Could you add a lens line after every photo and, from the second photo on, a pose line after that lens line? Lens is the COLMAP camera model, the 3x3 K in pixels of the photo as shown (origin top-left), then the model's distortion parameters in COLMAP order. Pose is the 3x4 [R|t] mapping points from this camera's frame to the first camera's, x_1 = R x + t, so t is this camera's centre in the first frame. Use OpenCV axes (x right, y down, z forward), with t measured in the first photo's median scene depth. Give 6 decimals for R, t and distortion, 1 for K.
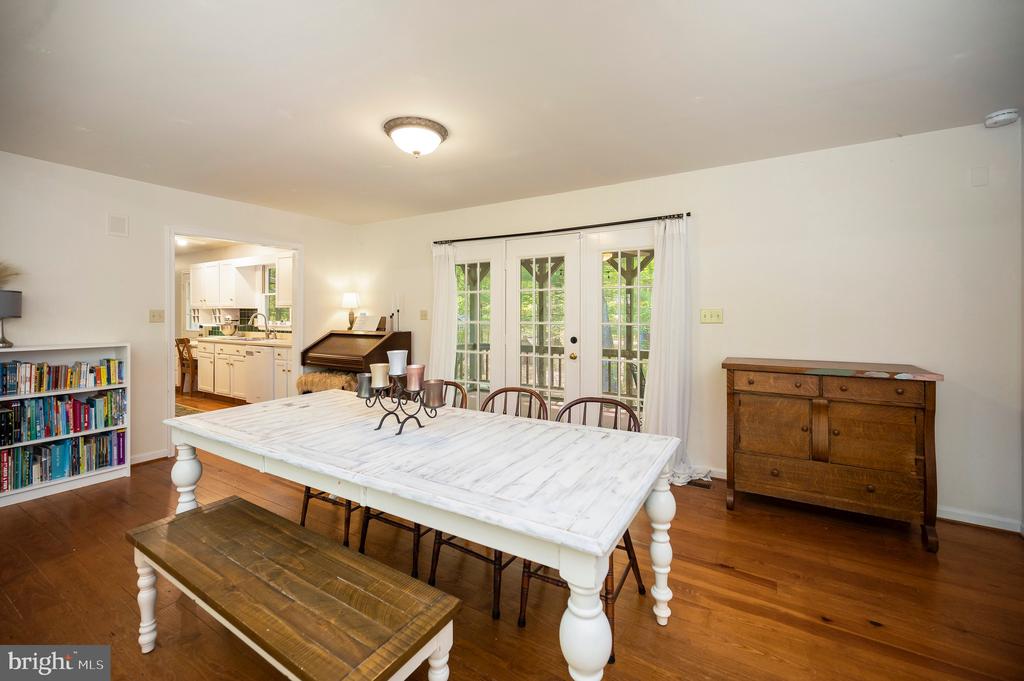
lens RADIAL K [[422.6, 0, 530.4], [0, 422.6, 311.6], [0, 0, 1]] dist [-0.010671, 0.000125]
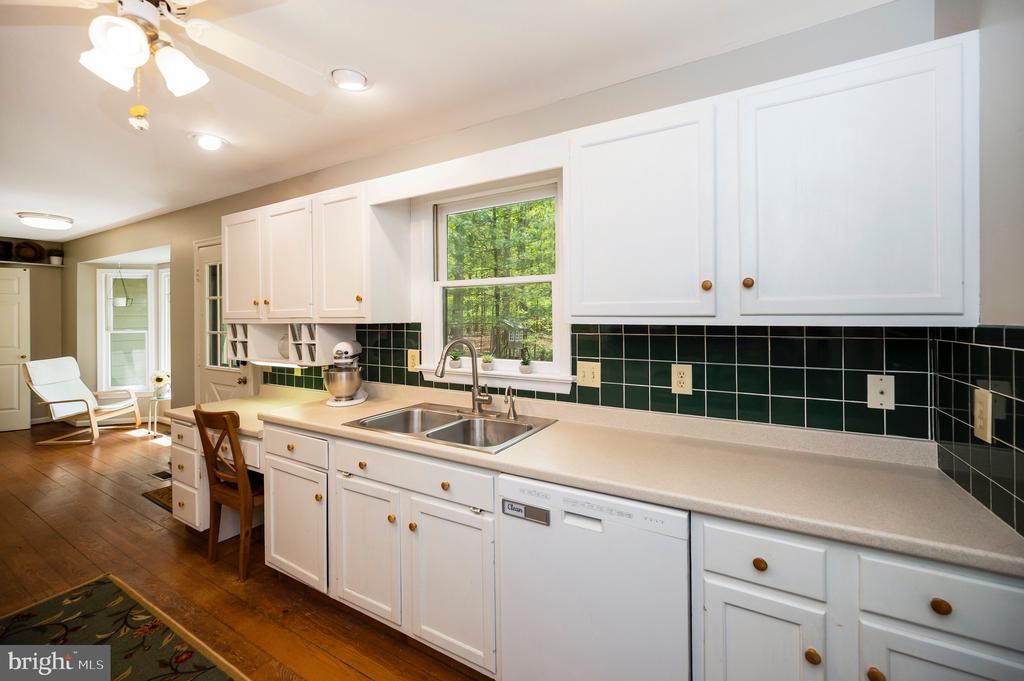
lens RADIAL K [[422.6, 0, 517.8], [0, 422.6, 316.1], [0, 0, 1]] dist [-0.010671, 0.000125]
pose [[0.999973, -0.003363, 0.006548, -0.773827], [0.003379, 0.999991, -0.002380, -0.016682], [-0.006540, 0.002402, 0.999976, 0.863353]]
